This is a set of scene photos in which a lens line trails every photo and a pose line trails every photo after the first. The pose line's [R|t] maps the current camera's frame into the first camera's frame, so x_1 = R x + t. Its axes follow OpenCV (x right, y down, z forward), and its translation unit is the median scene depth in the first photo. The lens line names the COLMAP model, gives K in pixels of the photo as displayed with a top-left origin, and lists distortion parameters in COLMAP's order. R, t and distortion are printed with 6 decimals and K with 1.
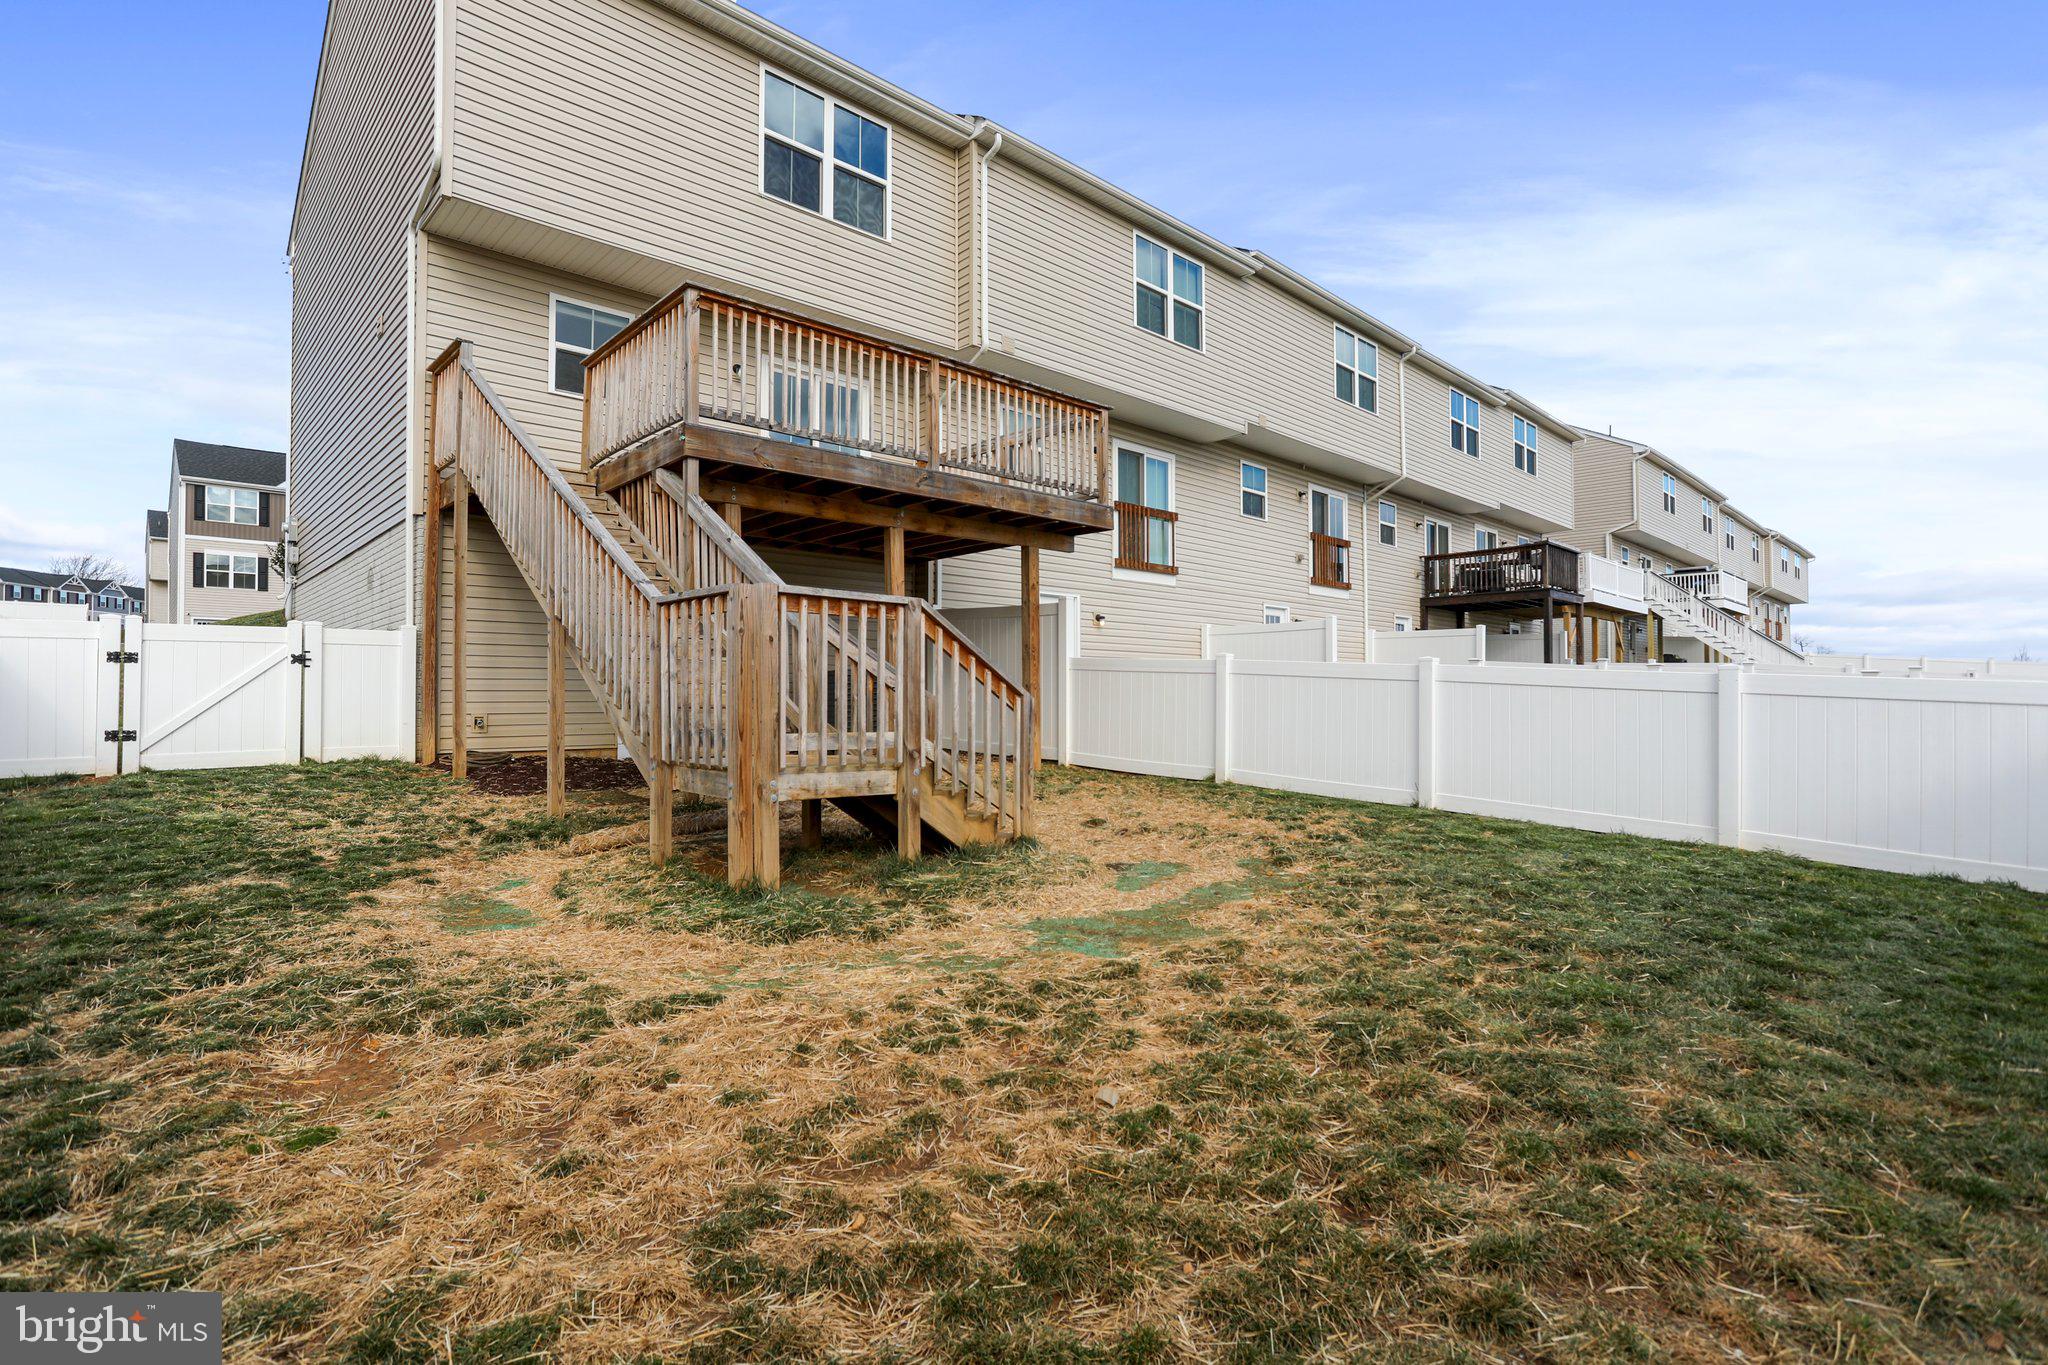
lens RADIAL K [[986.4, 0, 1027.2], [0, 986.4, 682.1], [0, 0, 1]] dist [-0.066475, 0.032261]
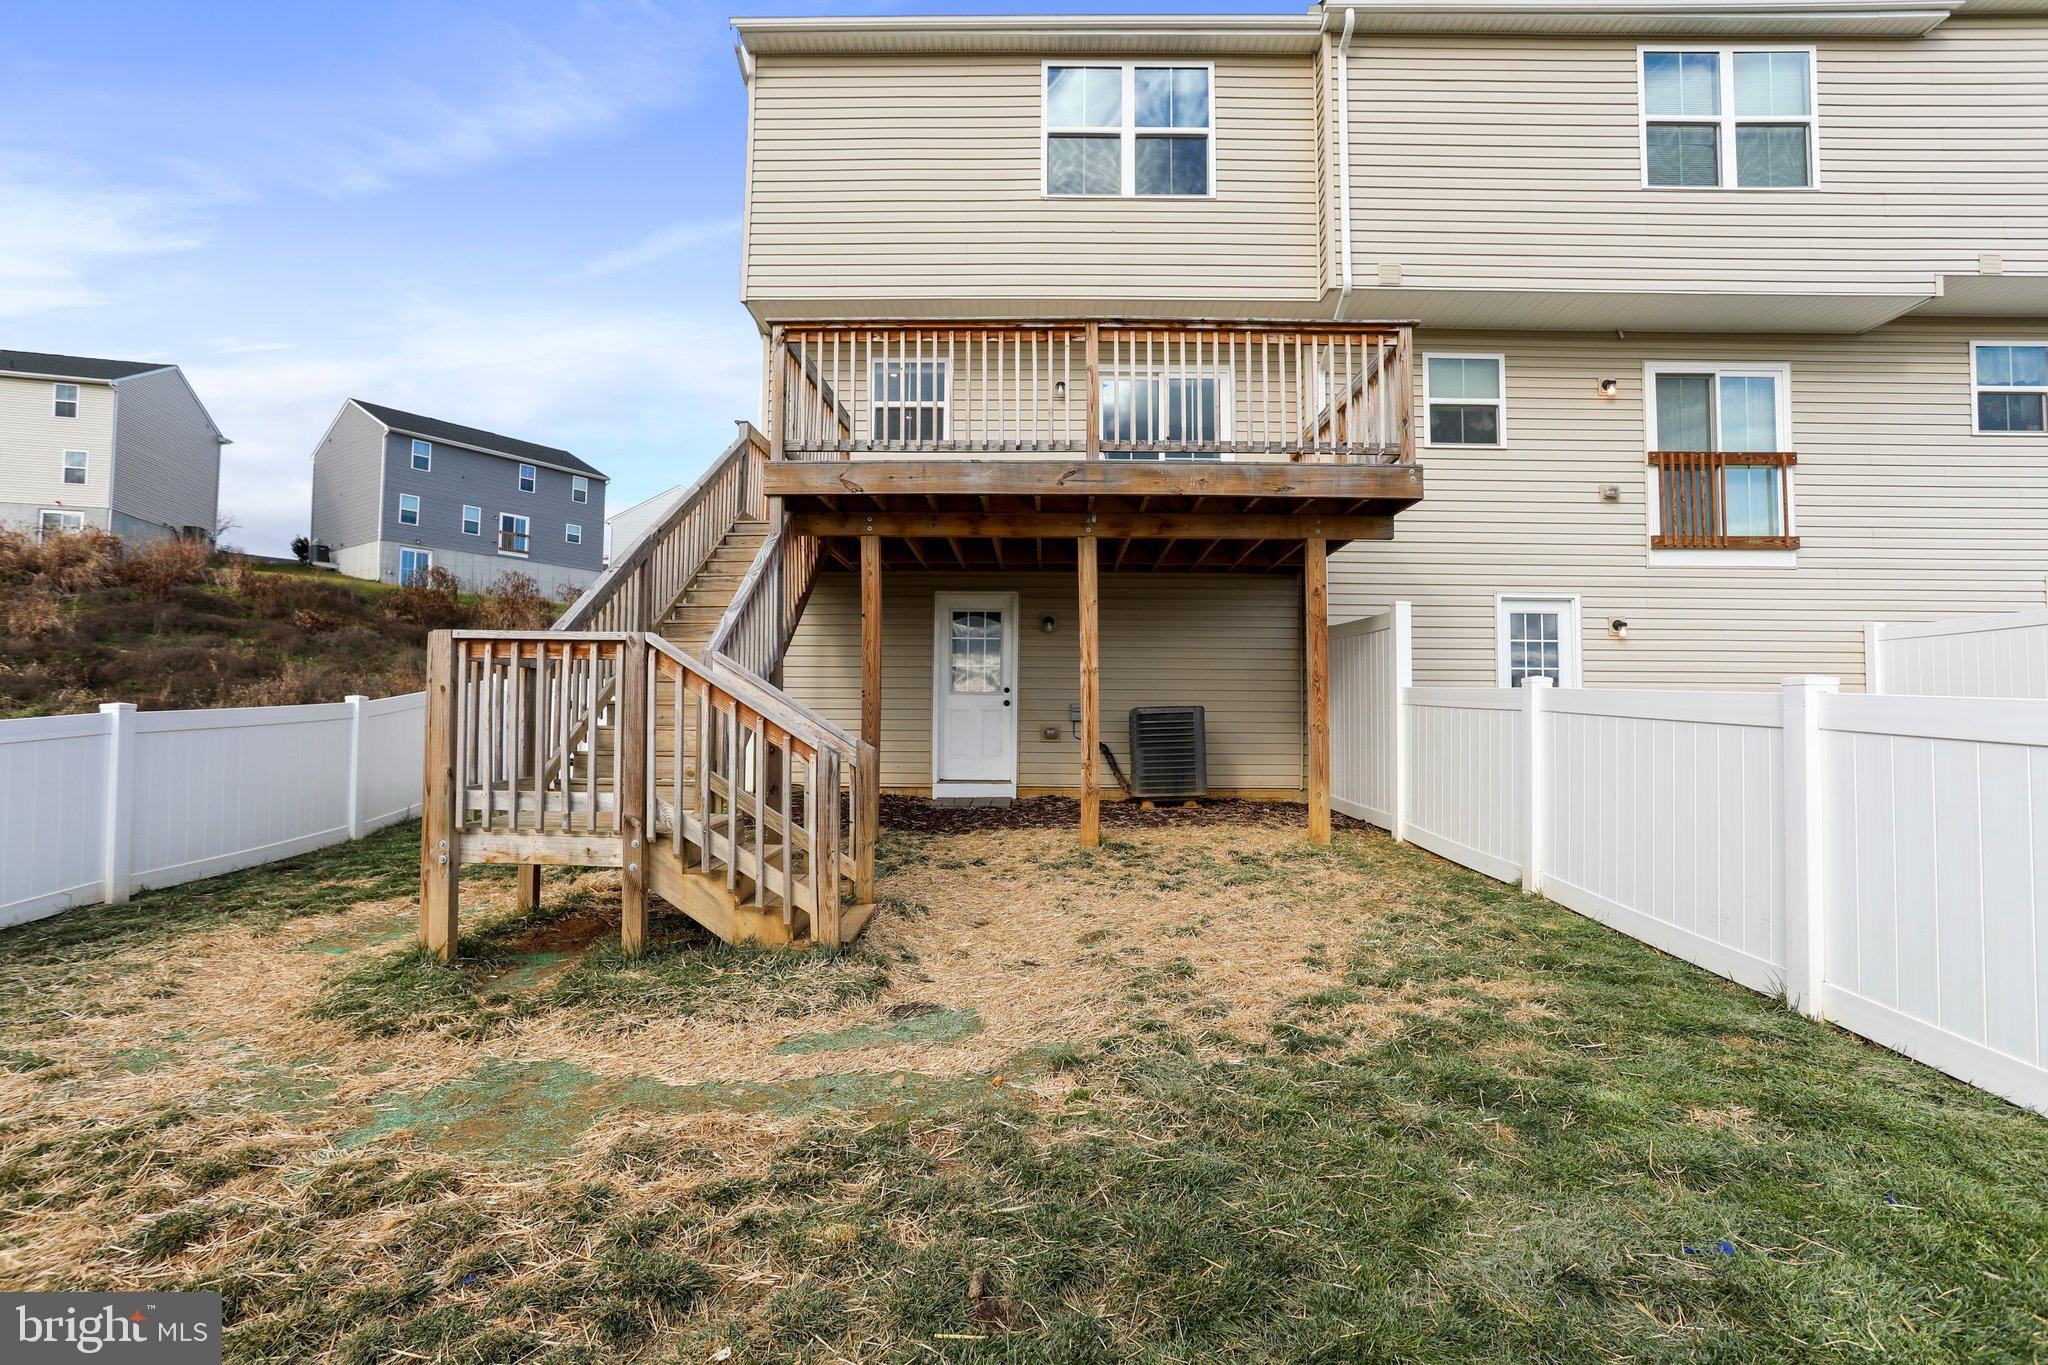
lens RADIAL K [[986.4, 0, 1027.2], [0, 986.4, 682.1], [0, 0, 1]] dist [-0.066475, 0.032261]
pose [[0.715778, -0.024970, -0.697881, 0.317205], [0.004311, 0.999499, -0.031340, -0.007643], [0.698314, 0.019424, 0.715528, 0.295389]]
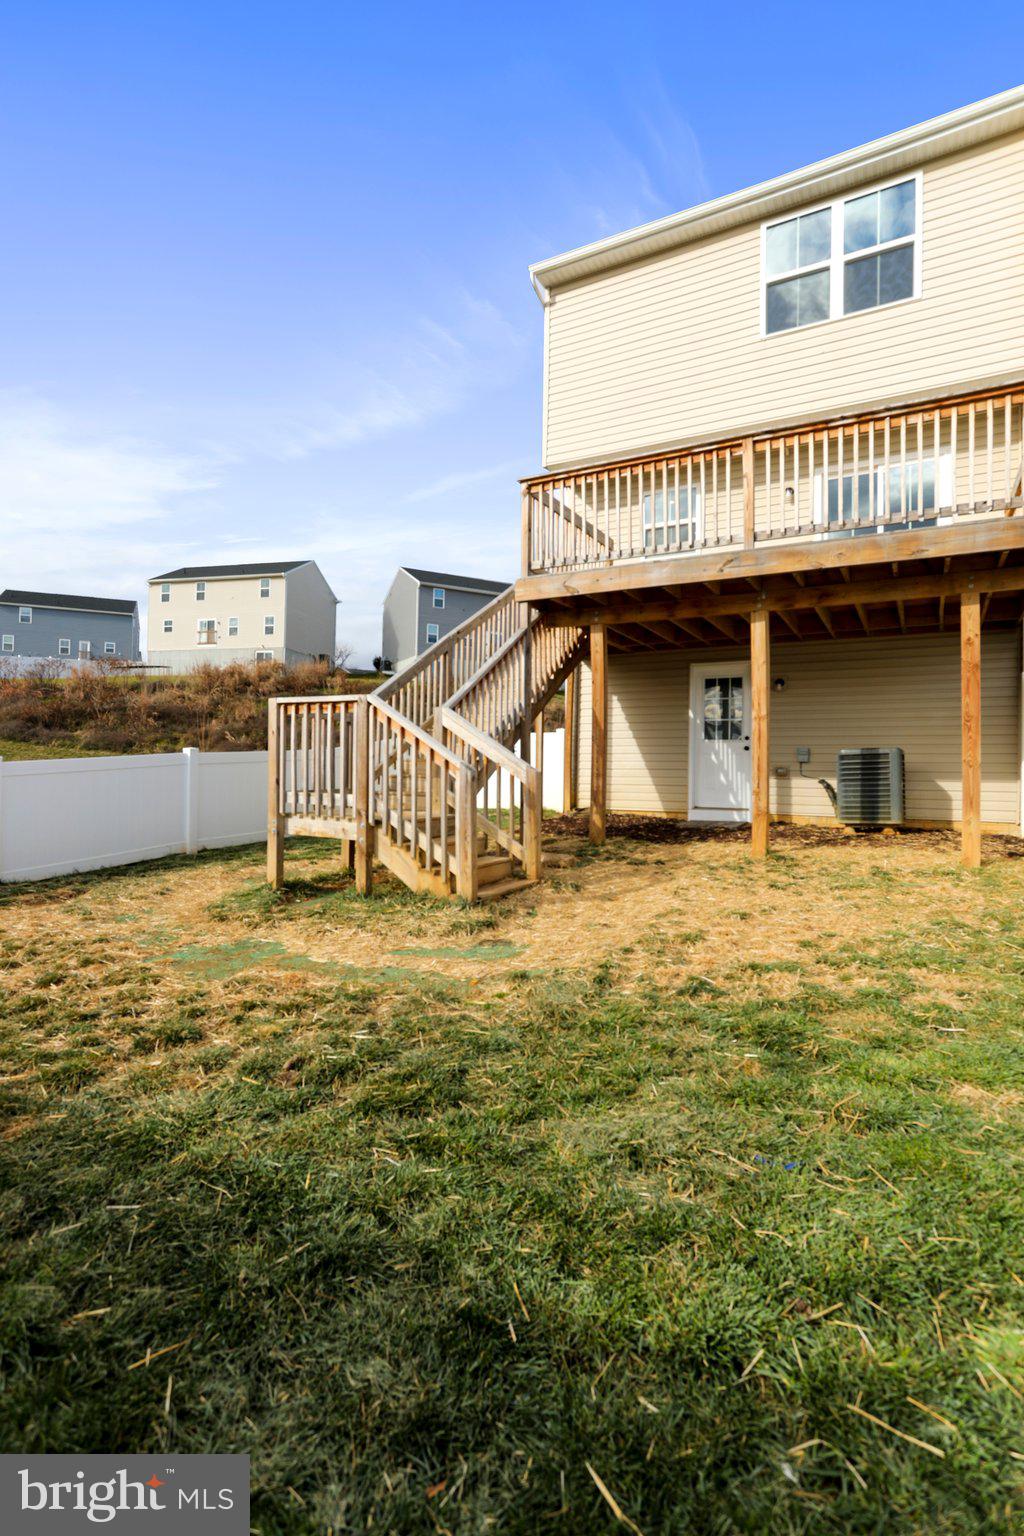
lens RADIAL K [[743.3, 0, 512.0], [0, 743.3, 768.0], [0, 0, 1]] dist [-0.057031, 0.032563]
pose [[0.296320, -0.000667, -0.955088, 0.415184], [0.001039, 0.999999, -0.000376, 0.006099], [0.955088, -0.000881, 0.296321, 0.410693]]
